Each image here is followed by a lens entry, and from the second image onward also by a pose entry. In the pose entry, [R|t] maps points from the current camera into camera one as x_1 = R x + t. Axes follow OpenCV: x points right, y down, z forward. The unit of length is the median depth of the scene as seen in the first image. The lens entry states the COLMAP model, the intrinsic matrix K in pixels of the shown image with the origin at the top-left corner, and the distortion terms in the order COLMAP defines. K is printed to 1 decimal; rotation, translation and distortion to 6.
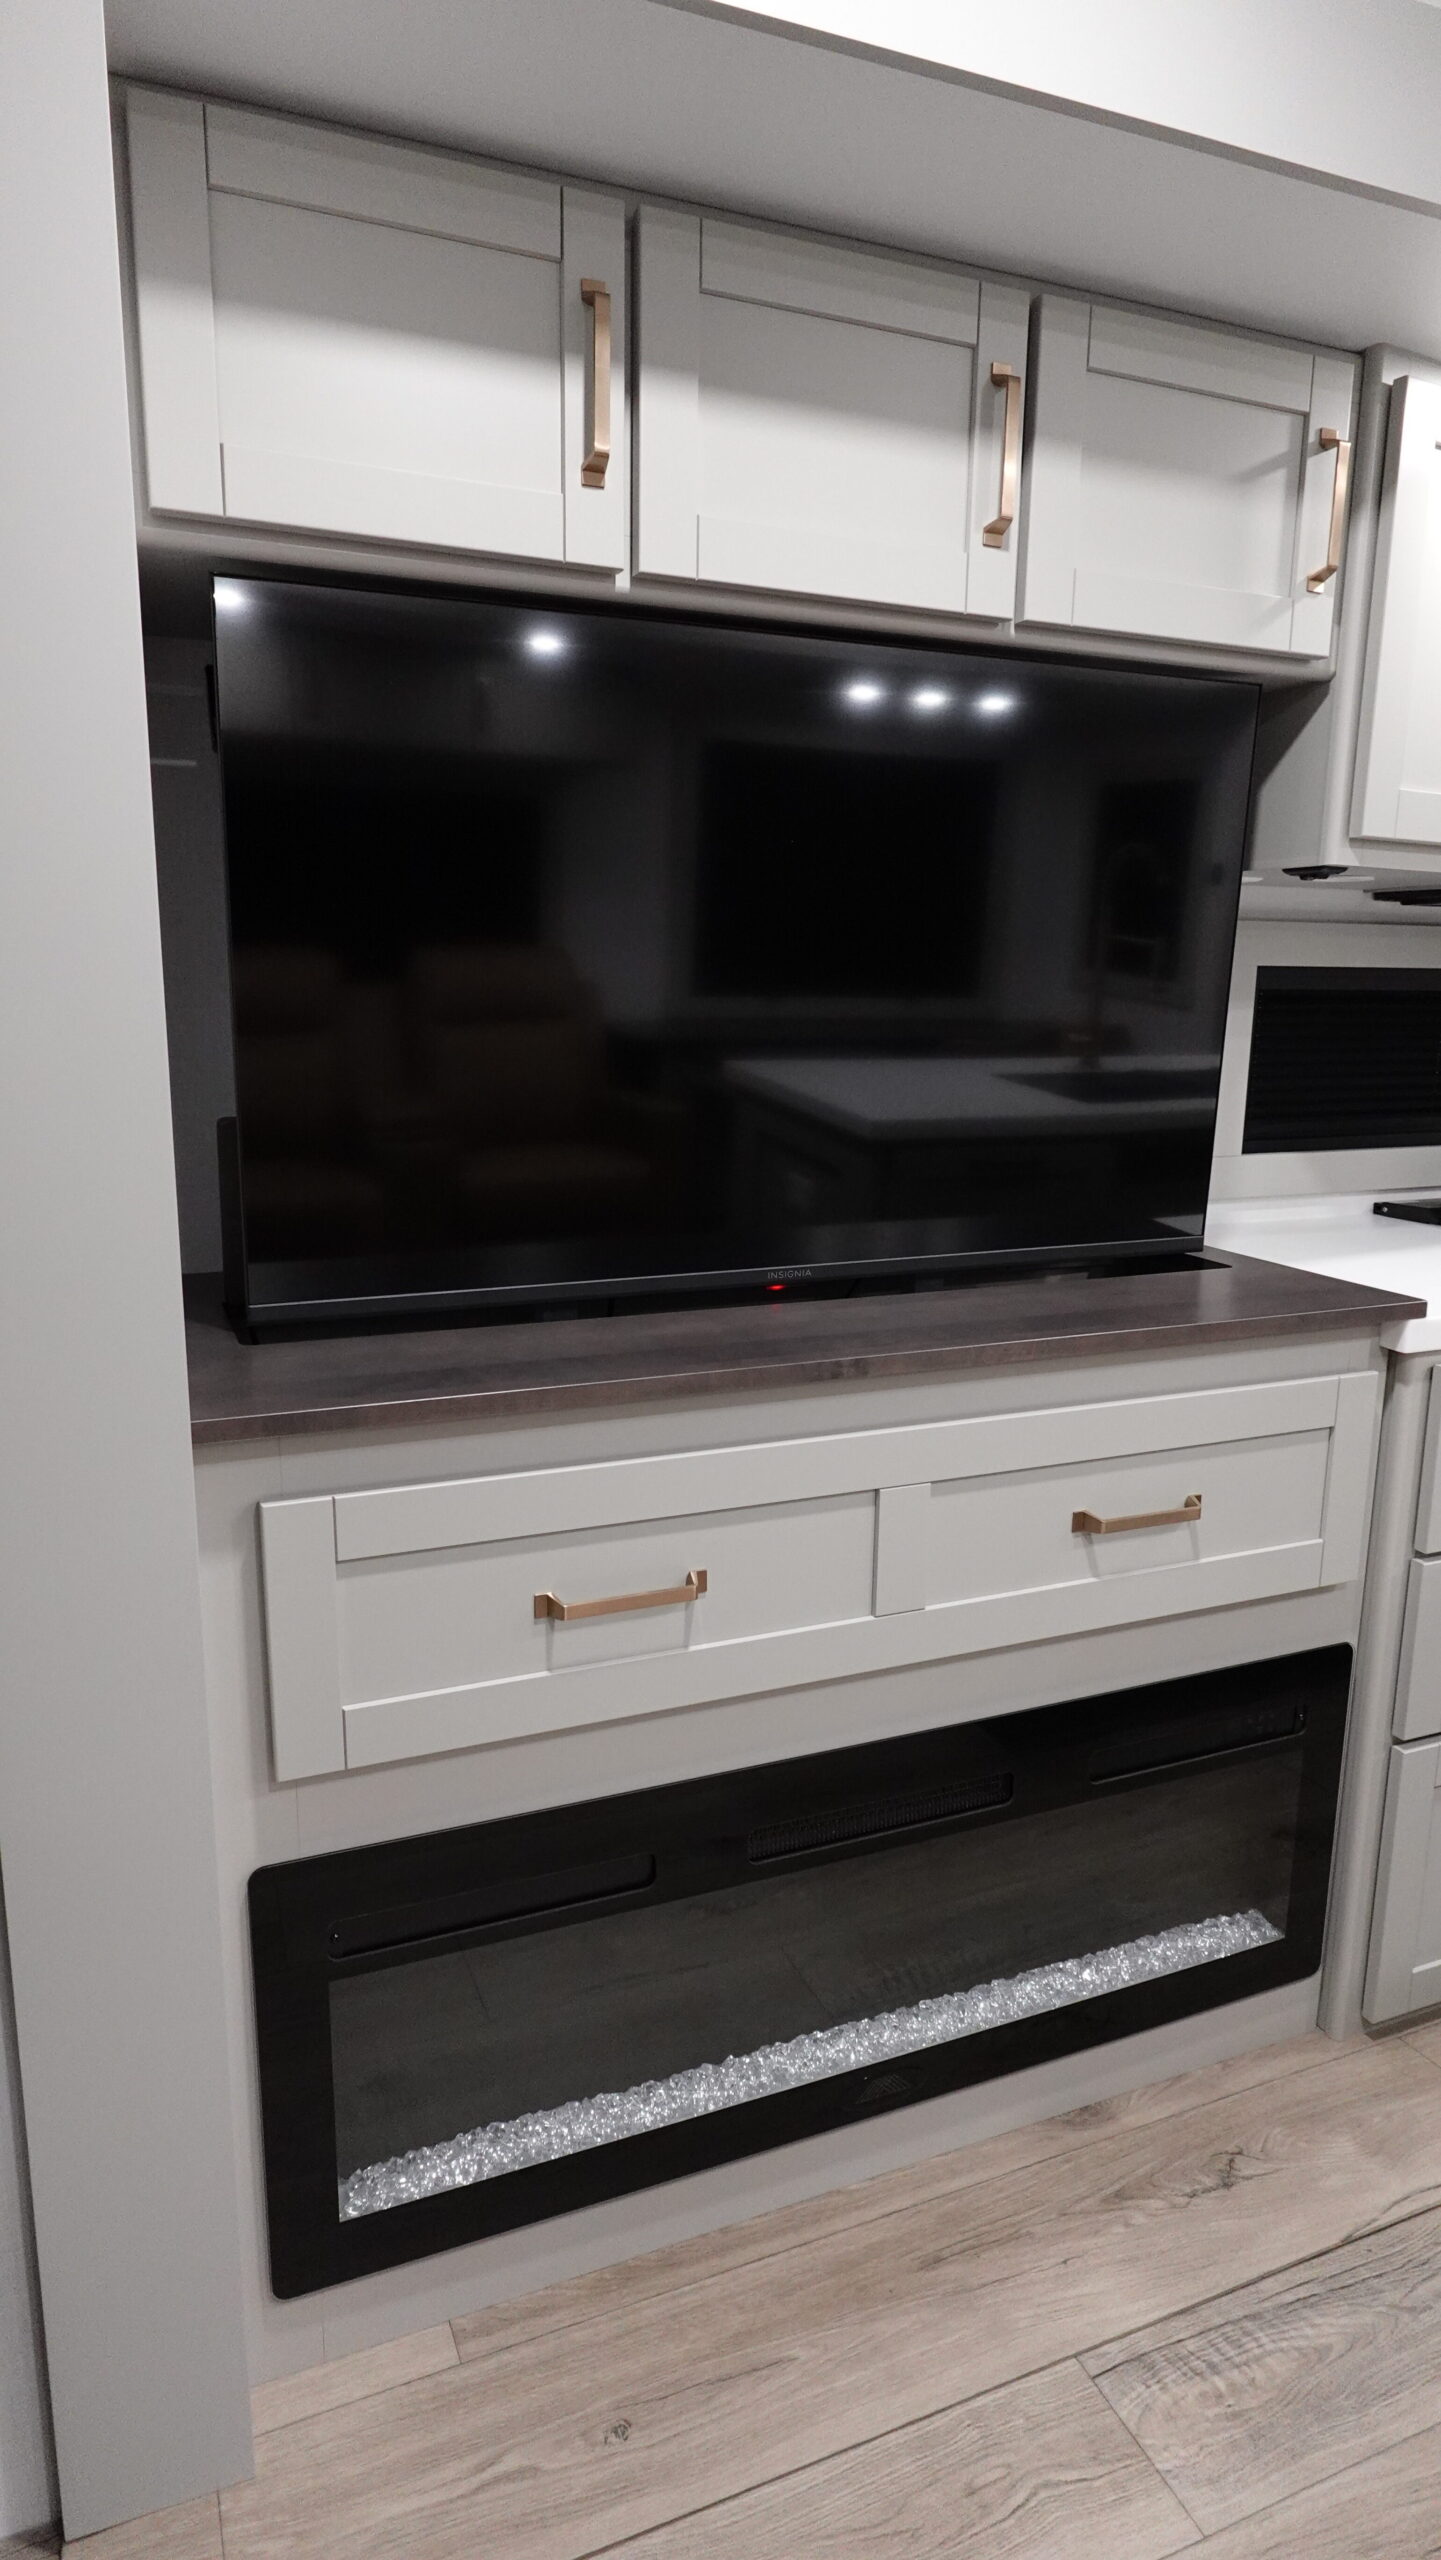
lens RADIAL K [[1491.3, 0, 720.8], [0, 1491.3, 1273.2], [0, 0, 1]] dist [-0.001932, 0.004666]
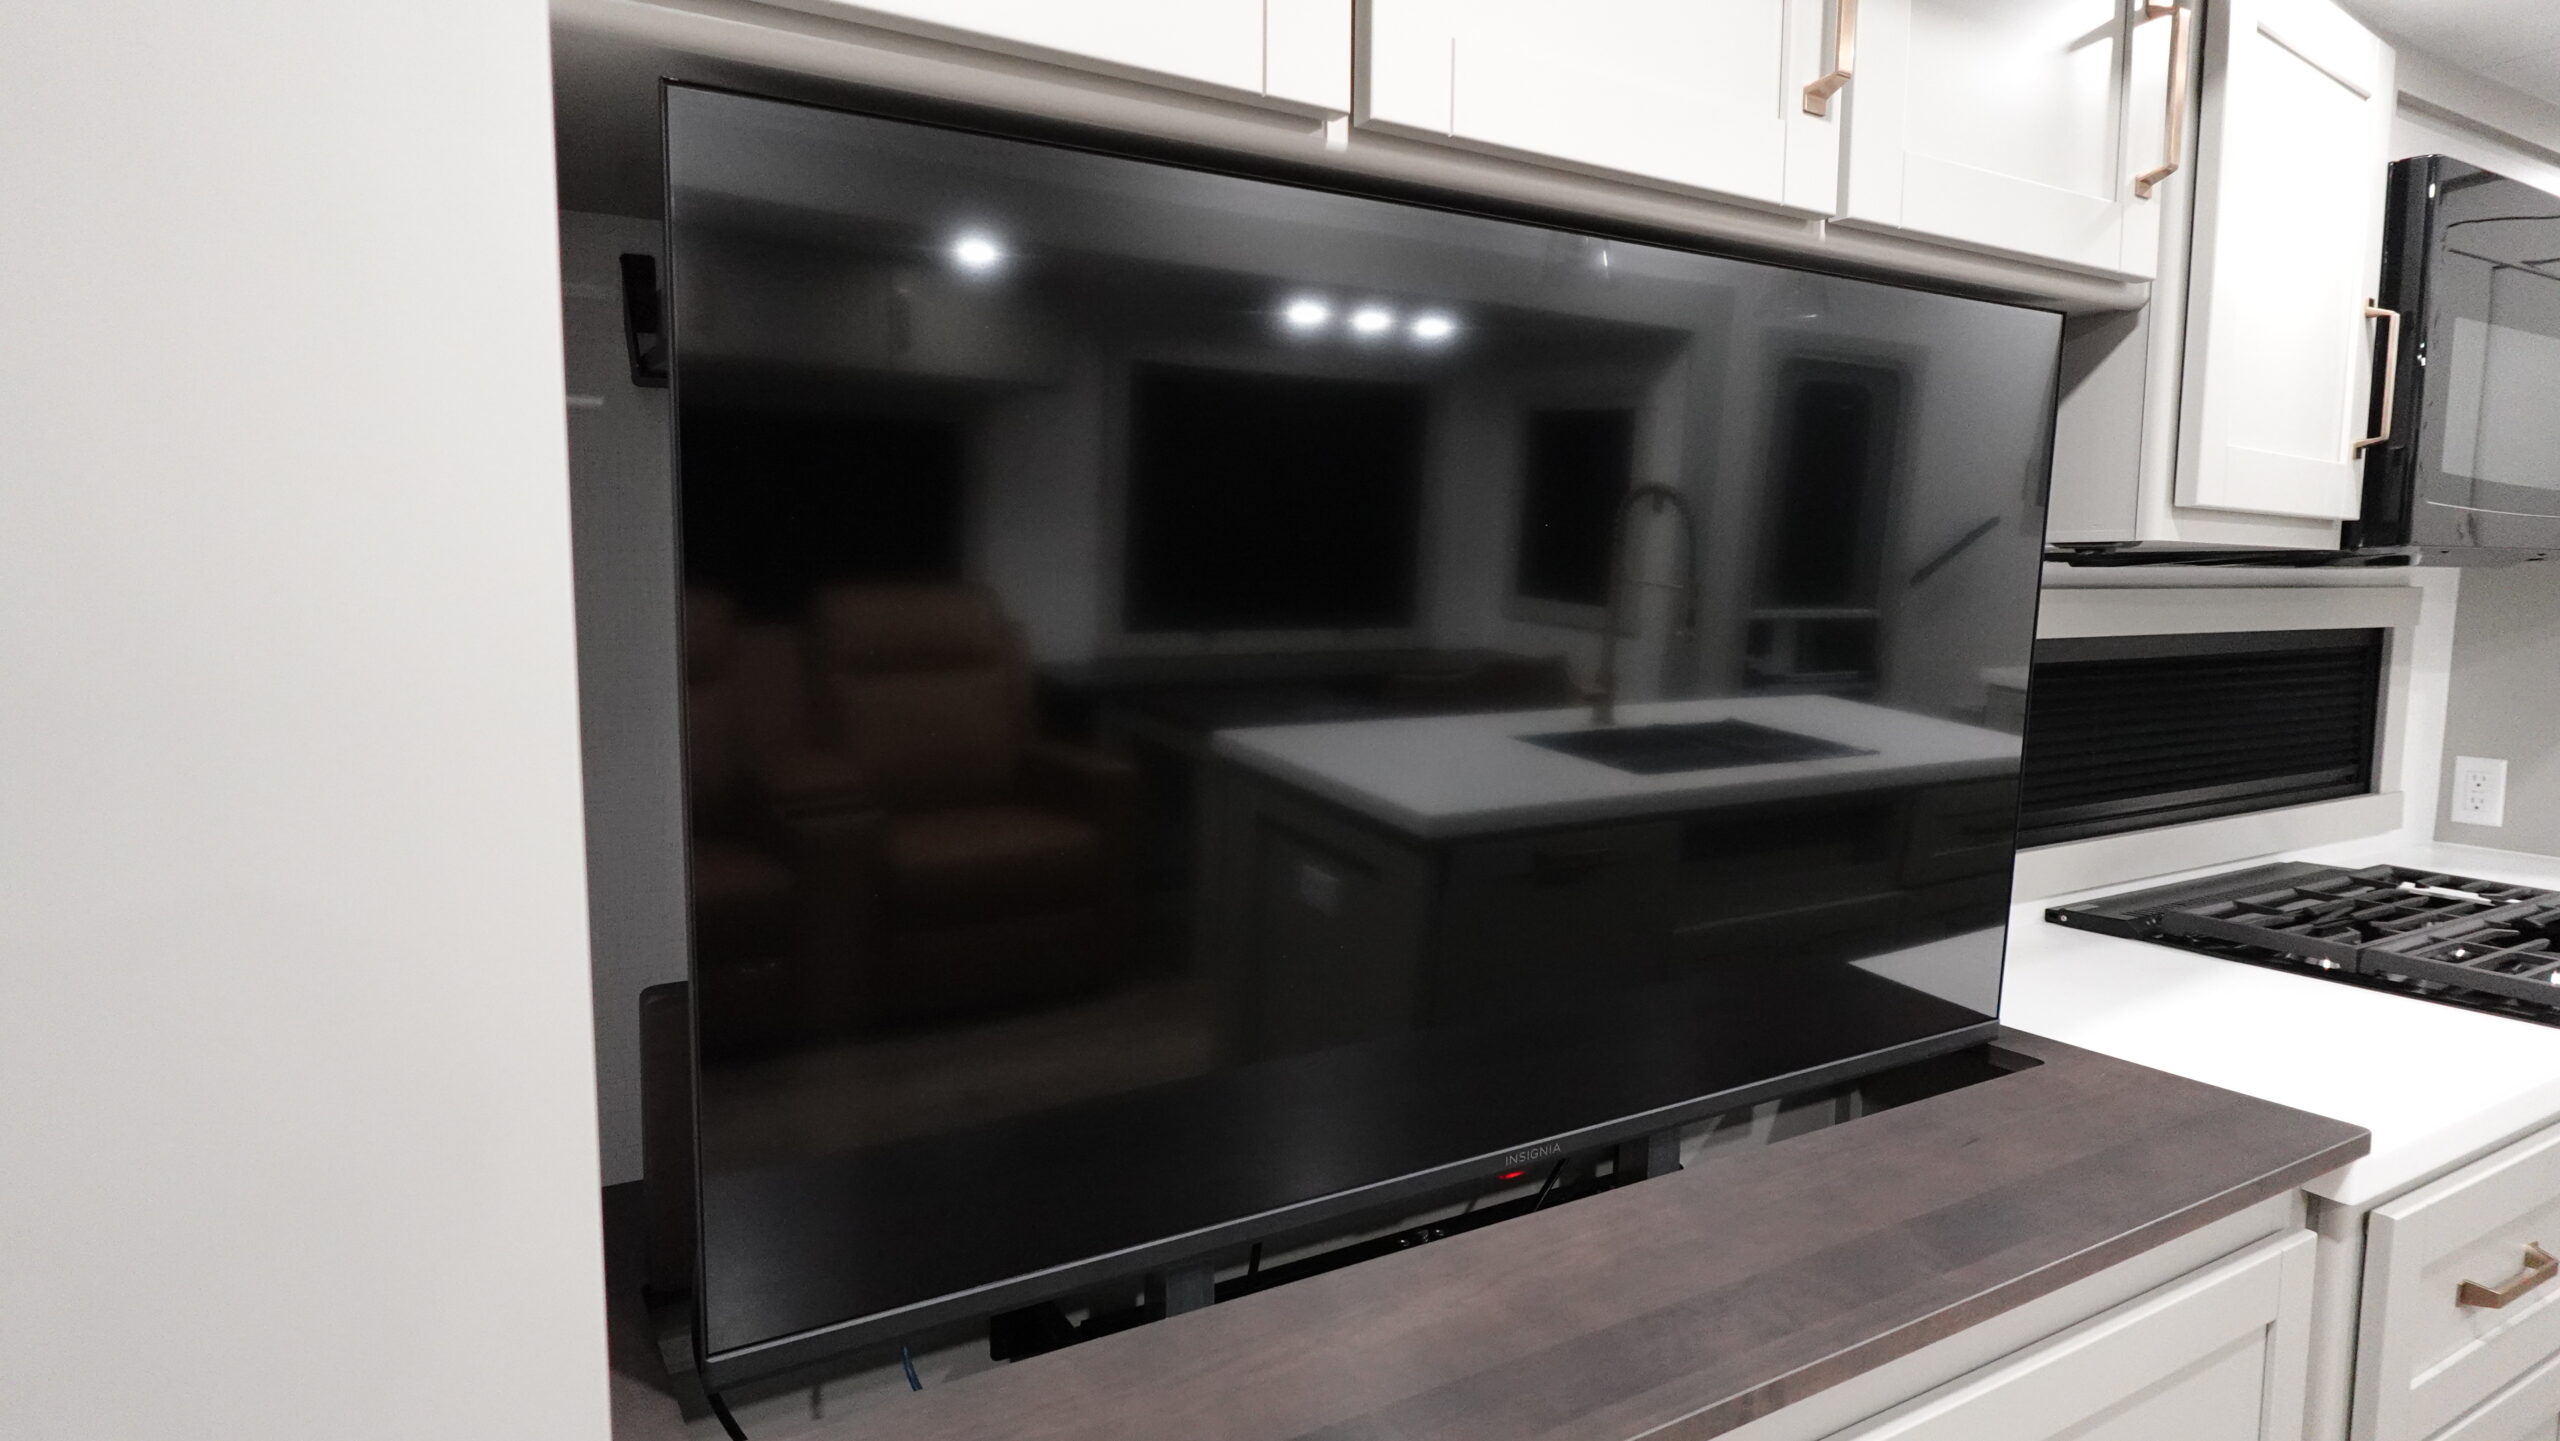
lens RADIAL K [[1432.3, 0, 1268.1], [0, 1432.3, 712.5], [0, 0, 1]] dist [-0.006151, 0.002137]
pose [[0.989633, -0.020018, 0.142216, -0.162943], [0.034115, 0.994662, -0.097385, -0.140418], [-0.139507, 0.101227, 0.985033, 0.375775]]
